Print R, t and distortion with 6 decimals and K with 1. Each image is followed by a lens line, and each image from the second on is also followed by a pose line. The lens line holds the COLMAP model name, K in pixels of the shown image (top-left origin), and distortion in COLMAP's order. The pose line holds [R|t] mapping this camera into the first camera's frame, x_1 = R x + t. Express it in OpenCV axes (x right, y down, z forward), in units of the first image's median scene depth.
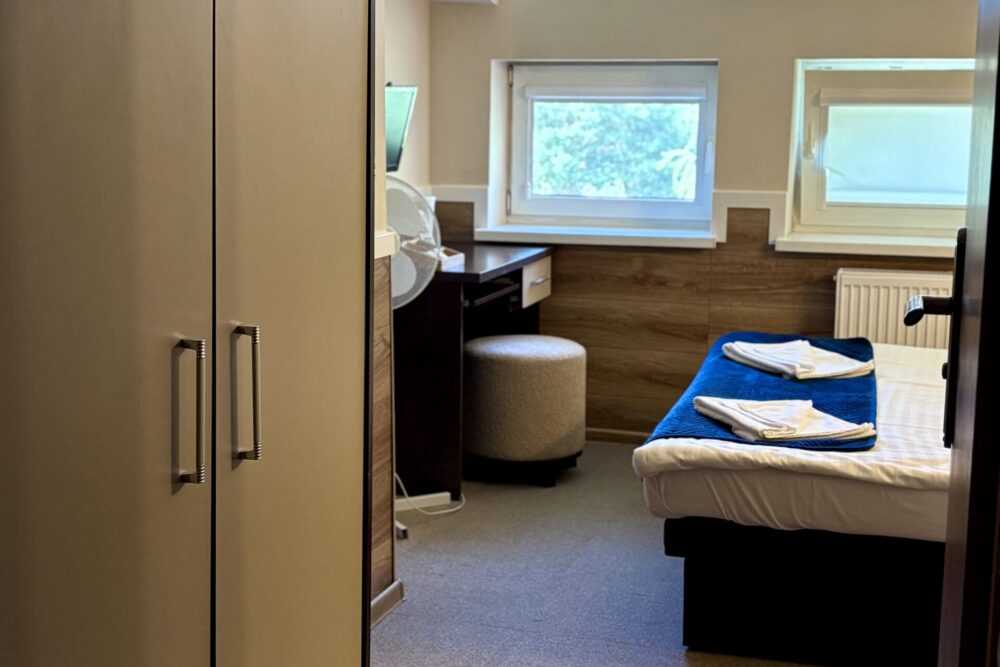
lens RADIAL K [[1392.4, 0, 500.0], [0, 1392.4, 333.5], [0, 0, 1]] dist [0.248479, -0.982661]
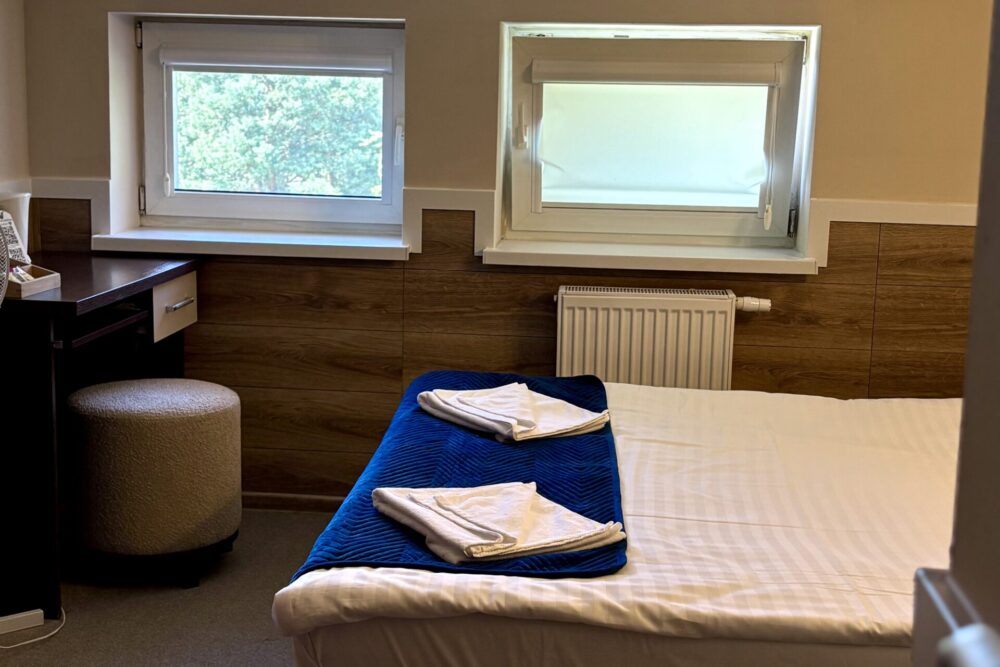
lens RADIAL K [[1392.4, 0, 500.0], [0, 1392.4, 333.5], [0, 0, 1]] dist [0.248479, -0.982661]
pose [[0.978973, -0.021032, 0.202904, 0.044539], [0.019735, 0.999770, 0.008414, -0.025822], [-0.203035, -0.004233, 0.979162, 0.223944]]
